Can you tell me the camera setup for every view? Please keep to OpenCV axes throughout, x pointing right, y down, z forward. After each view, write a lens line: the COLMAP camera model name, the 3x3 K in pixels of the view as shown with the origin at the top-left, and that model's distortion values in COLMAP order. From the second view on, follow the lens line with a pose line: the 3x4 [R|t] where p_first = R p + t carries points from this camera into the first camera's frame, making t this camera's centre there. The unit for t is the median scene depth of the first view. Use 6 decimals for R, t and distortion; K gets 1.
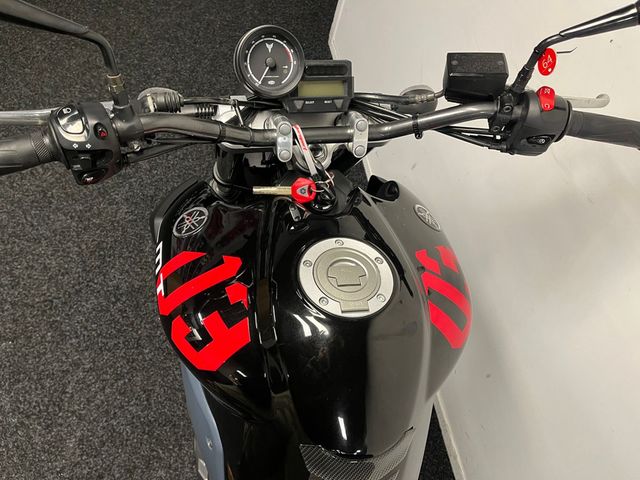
lens RADIAL K [[474.5, 0, 320.0], [0, 474.5, 240.0], [0, 0, 1]] dist [0.003676, 0.001989]
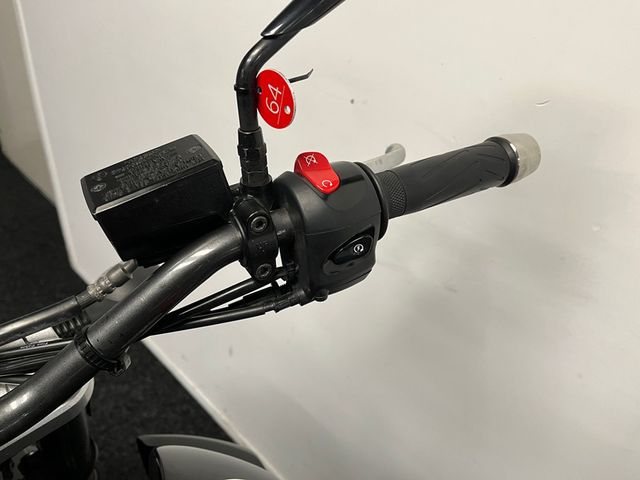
lens RADIAL K [[474.5, 0, 320.0], [0, 474.5, 240.0], [0, 0, 1]] dist [0.003676, 0.001989]
pose [[0.820495, -0.427008, 0.380068, 0.259406], [0.532583, 0.812571, -0.236821, -0.123517], [-0.207708, 0.396728, 0.894128, 0.580340]]
